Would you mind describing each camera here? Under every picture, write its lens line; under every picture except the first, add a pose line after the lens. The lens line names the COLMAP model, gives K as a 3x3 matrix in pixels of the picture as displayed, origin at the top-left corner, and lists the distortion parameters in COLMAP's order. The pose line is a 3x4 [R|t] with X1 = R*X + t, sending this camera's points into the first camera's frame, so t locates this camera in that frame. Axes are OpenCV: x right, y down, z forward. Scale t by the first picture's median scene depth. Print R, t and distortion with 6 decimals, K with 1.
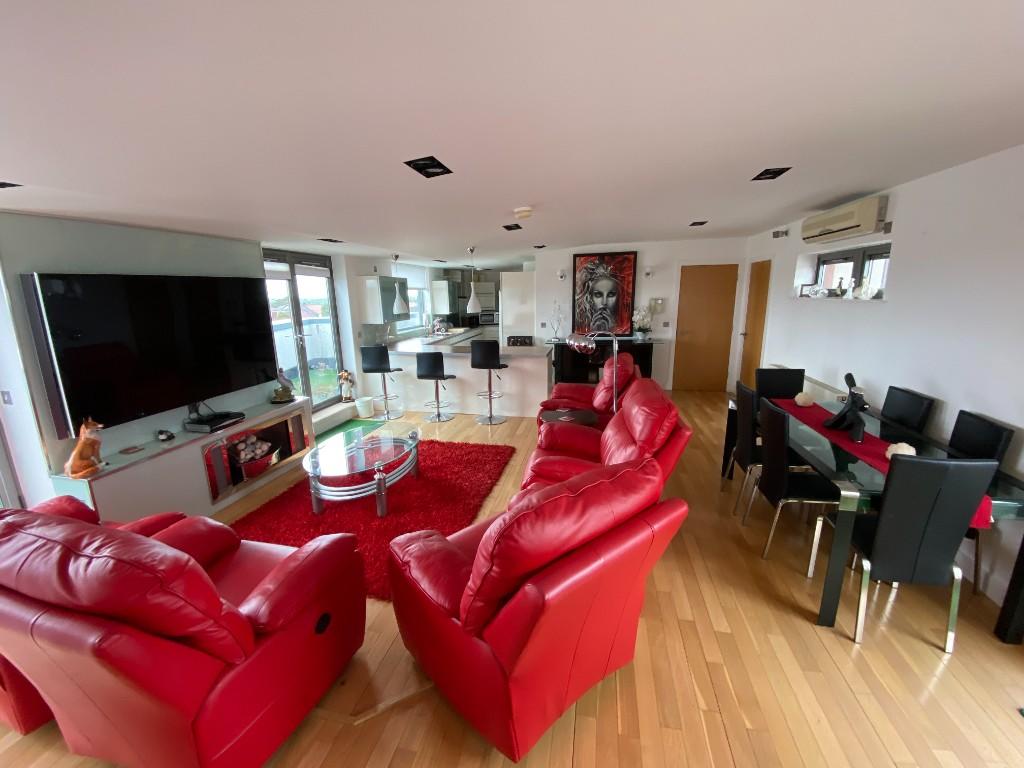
lens RADIAL K [[417.7, 0, 506.8], [0, 417.7, 388.8], [0, 0, 1]] dist [0.000497, -0.000214]
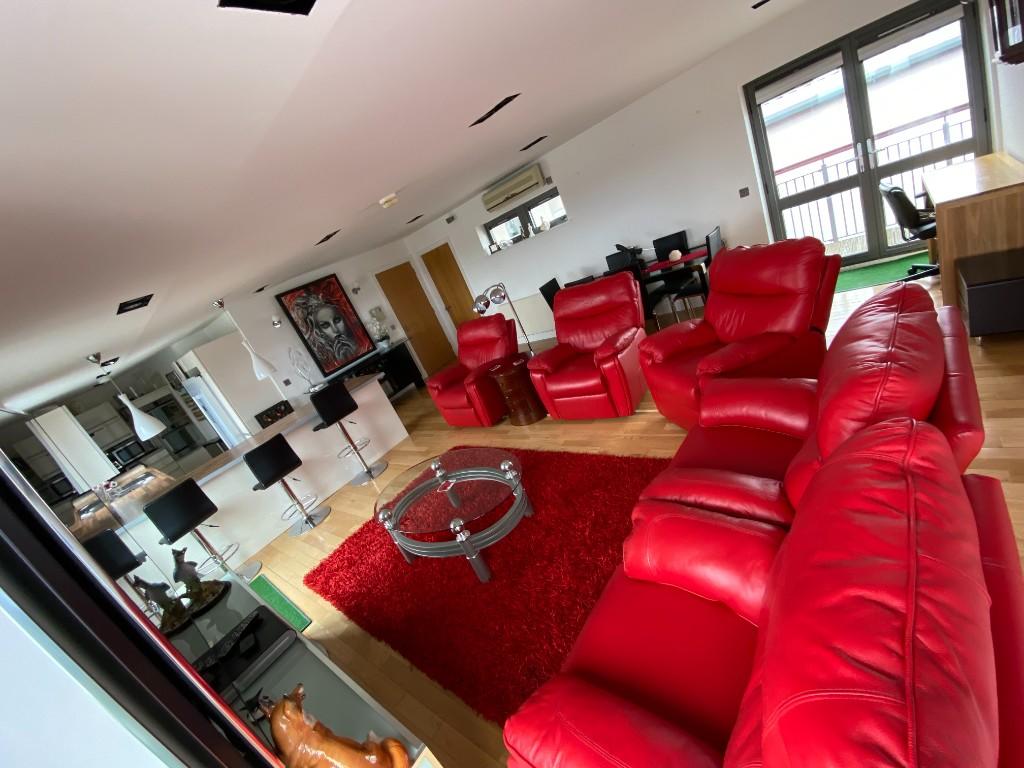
lens RADIAL K [[417.7, 0, 506.7], [0, 417.7, 378.1], [0, 0, 1]] dist [0.000497, -0.000214]
pose [[0.415738, -0.428649, 0.802136, -0.413201], [0.563027, 0.813946, 0.143149, -0.037688], [-0.714256, 0.392112, 0.579730, 0.226980]]
